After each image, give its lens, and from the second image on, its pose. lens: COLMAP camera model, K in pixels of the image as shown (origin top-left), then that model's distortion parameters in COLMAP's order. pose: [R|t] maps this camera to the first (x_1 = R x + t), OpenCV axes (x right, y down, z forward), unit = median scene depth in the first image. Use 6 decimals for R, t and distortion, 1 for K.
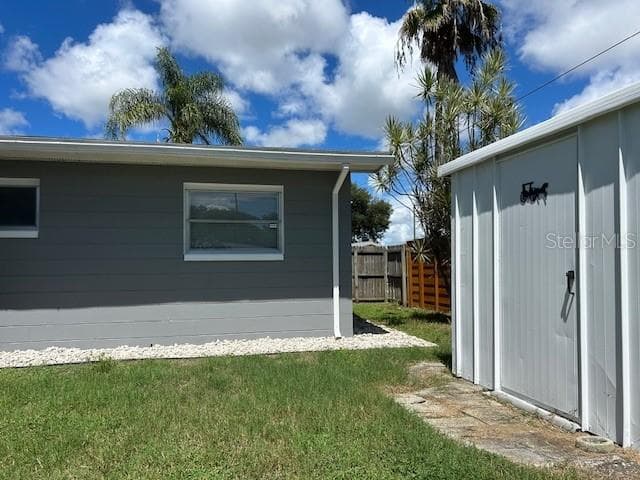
lens RADIAL K [[483.9, 0, 318.4], [0, 483.9, 228.7], [0, 0, 1]] dist [0.039679, -0.048448]
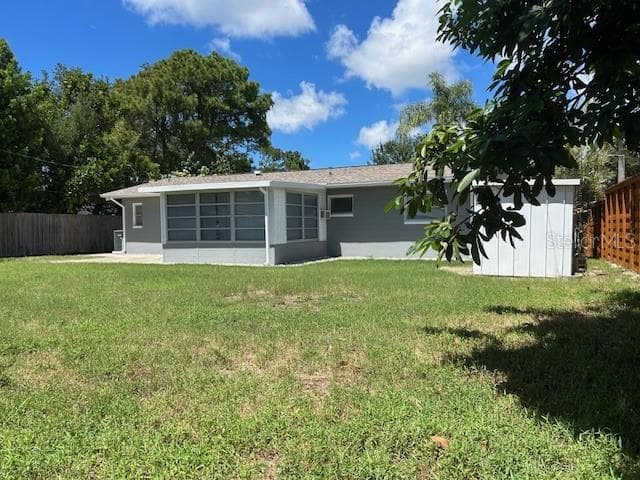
lens RADIAL K [[483.9, 0, 322.2], [0, 483.9, 248.6], [0, 0, 1]] dist [0.039679, -0.048448]
pose [[0.826025, 0.028485, -0.562914, 0.699111], [0.043860, 0.992445, 0.114581, -0.103661], [0.561925, -0.119336, 0.818535, -1.155502]]
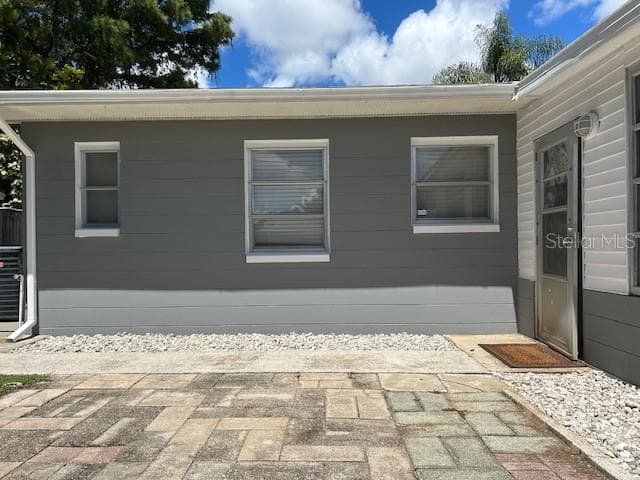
lens RADIAL K [[483.9, 0, 323.2], [0, 483.9, 246.7], [0, 0, 1]] dist [0.039679, -0.048448]
pose [[0.978555, 0.002056, -0.205977, -1.337794], [0.014201, 0.996897, 0.077420, 0.020724], [0.205497, -0.078685, 0.975489, -0.063536]]
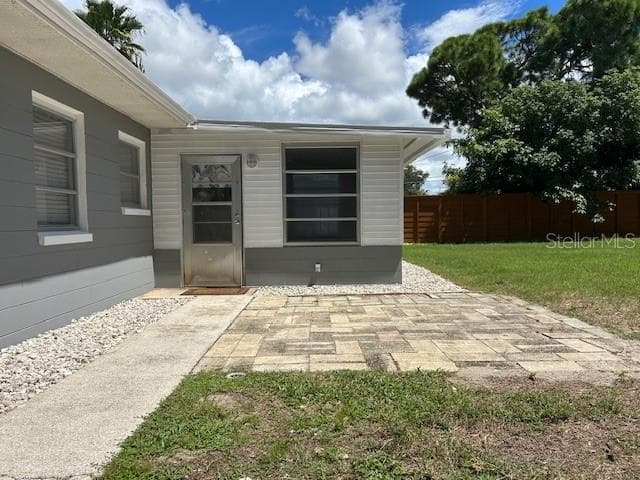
lens RADIAL K [[483.9, 0, 316.8], [0, 483.9, 242.4], [0, 0, 1]] dist [0.039679, -0.048448]
pose [[0.190829, -0.028938, 0.981197, -2.157671], [-0.064079, 0.997066, 0.041869, 0.052068], [-0.979530, -0.070864, 0.188415, 0.197513]]
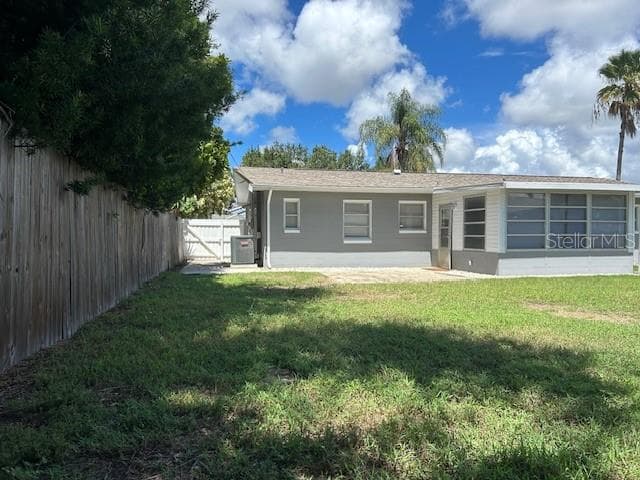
lens RADIAL K [[483.9, 0, 319.3], [0, 483.9, 241.3], [0, 0, 1]] dist [0.039679, -0.048448]
pose [[0.999610, 0.016242, 0.022733, -1.773271], [-0.018160, 0.996053, 0.086882, -0.089431], [-0.021232, -0.087261, 0.995959, -1.500159]]
